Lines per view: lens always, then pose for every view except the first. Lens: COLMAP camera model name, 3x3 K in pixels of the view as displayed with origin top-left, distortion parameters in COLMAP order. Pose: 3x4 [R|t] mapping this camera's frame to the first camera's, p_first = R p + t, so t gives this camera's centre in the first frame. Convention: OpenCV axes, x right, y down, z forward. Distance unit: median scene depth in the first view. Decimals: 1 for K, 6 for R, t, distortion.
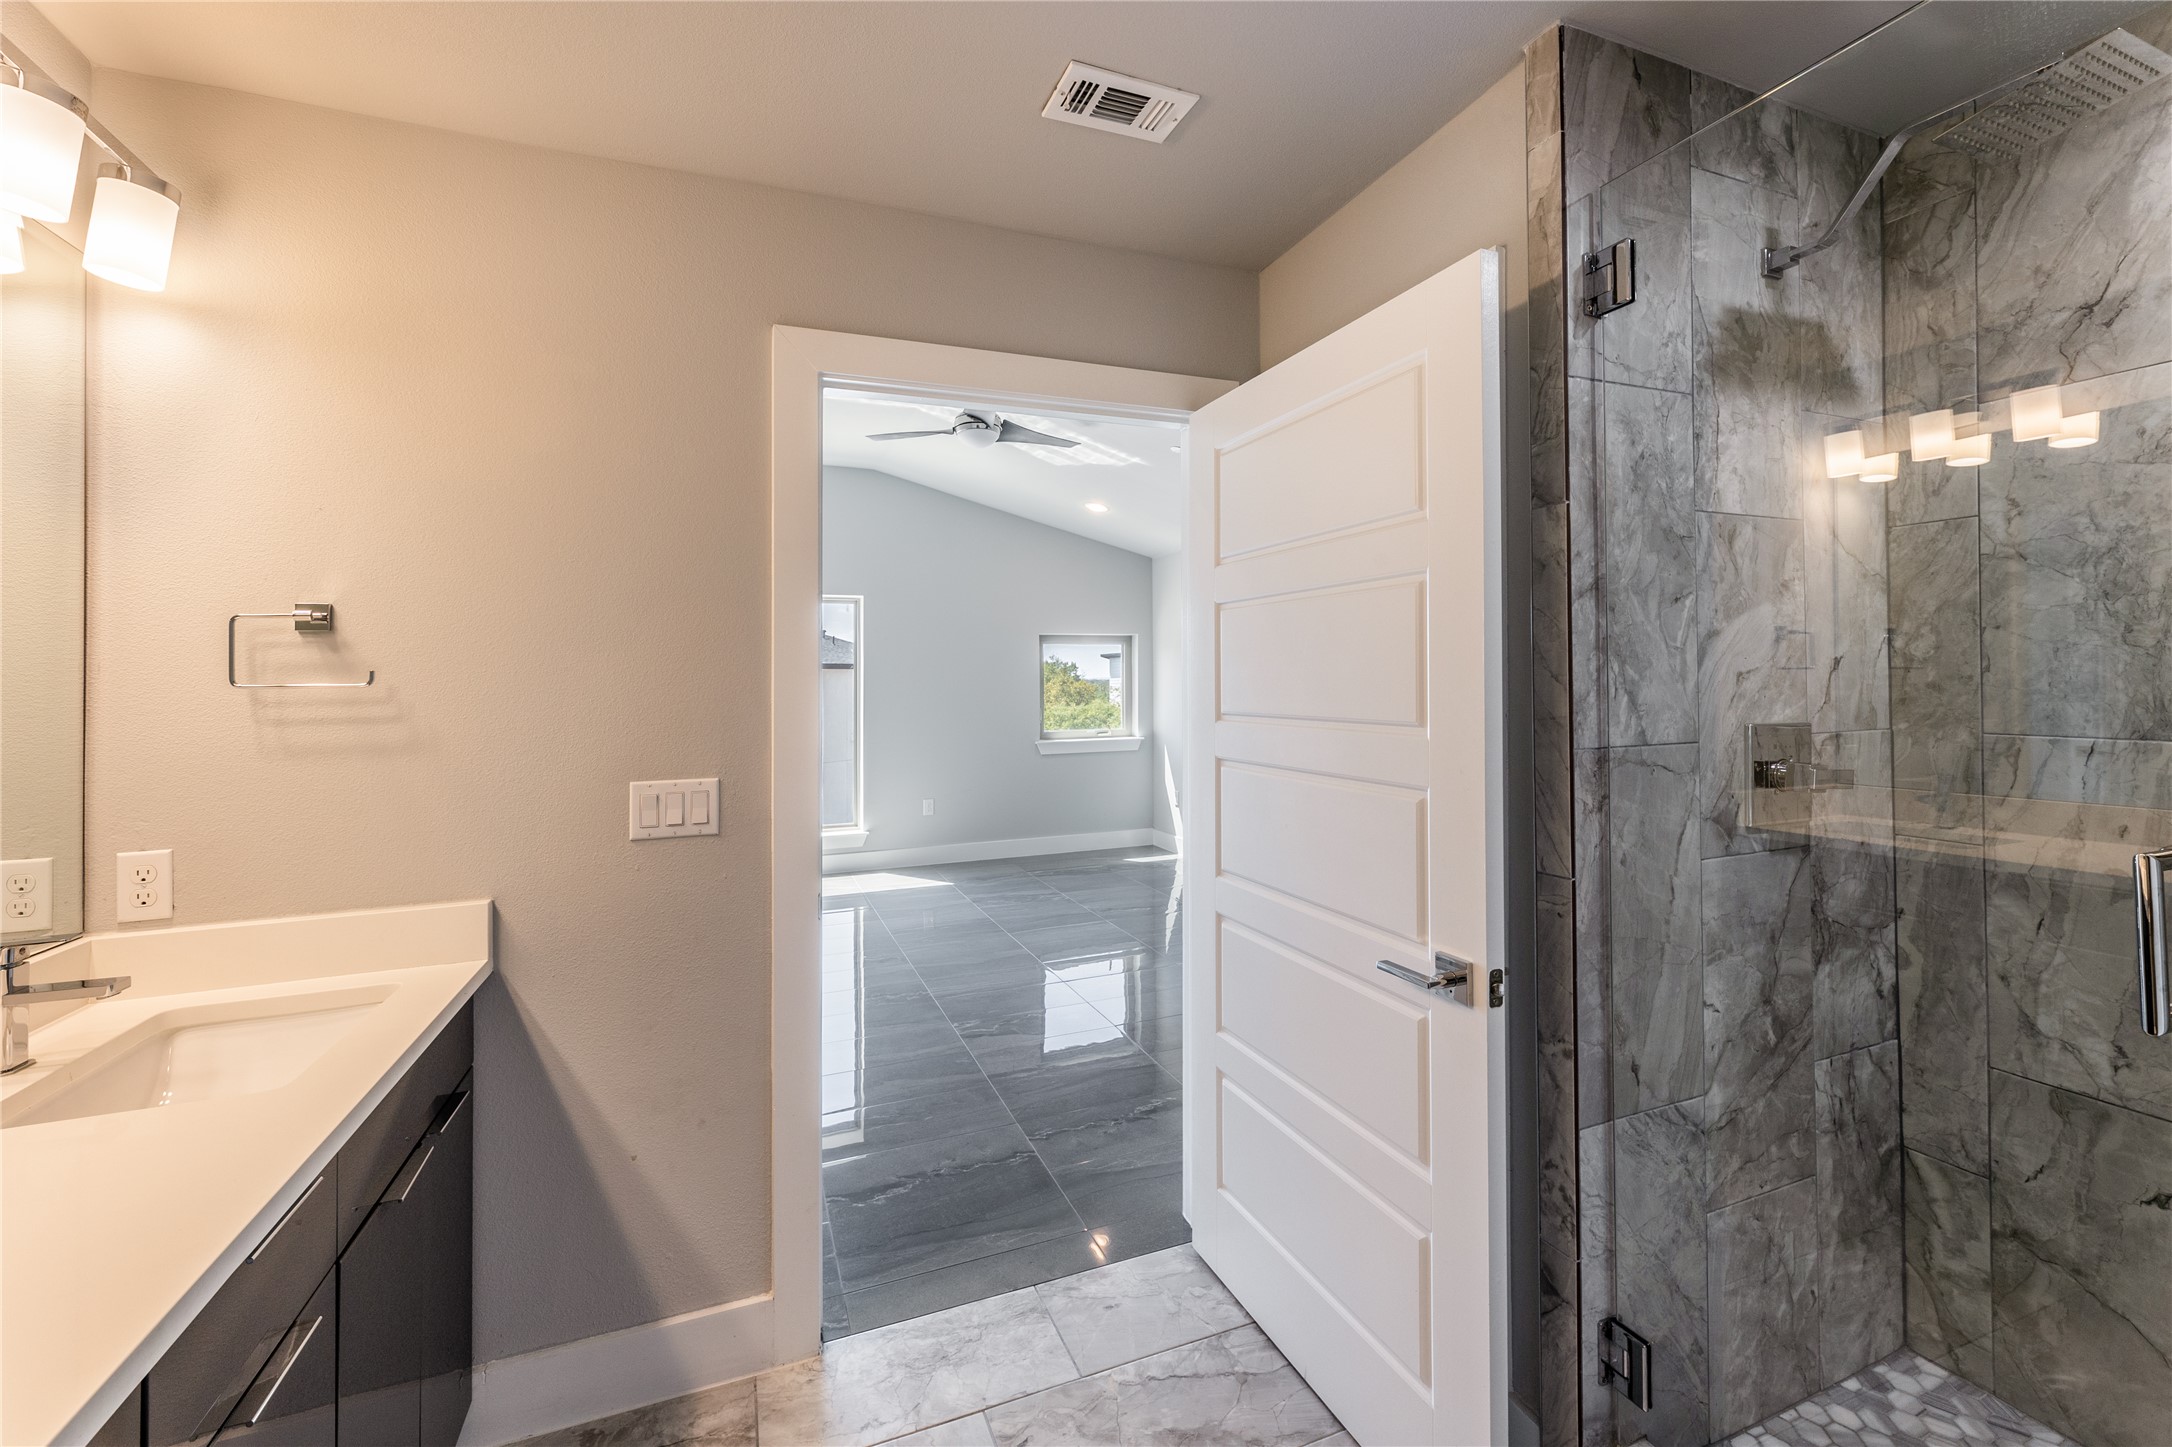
lens RADIAL K [[874.3, 0, 1079.3], [0, 874.3, 682.0], [0, 0, 1]] dist [0.001477, -0.000007]
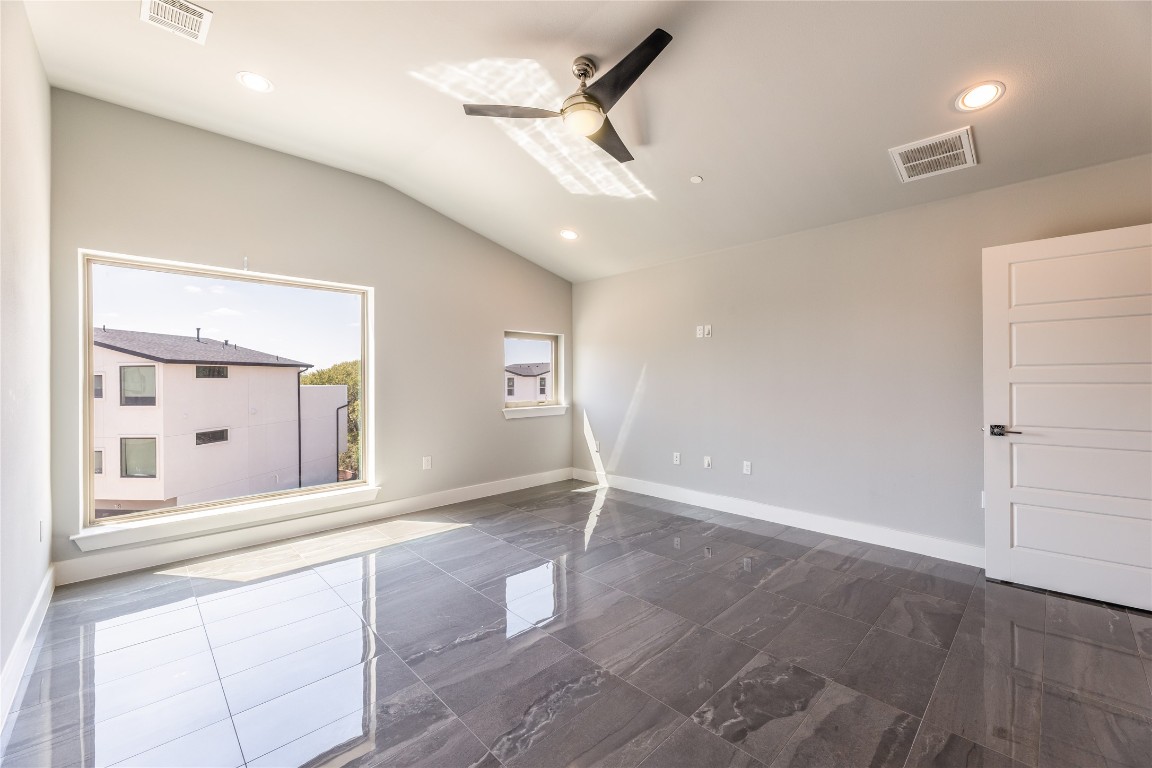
lens RADIAL K [[463.7, 0, 580.5], [0, 463.7, 388.1], [0, 0, 1]] dist [0.001477, -0.000007]
pose [[0.923900, 0.004915, 0.382603, -0.212714], [-0.016006, 0.999539, 0.025812, 0.014486], [-0.382299, -0.029971, 0.923552, 0.288357]]
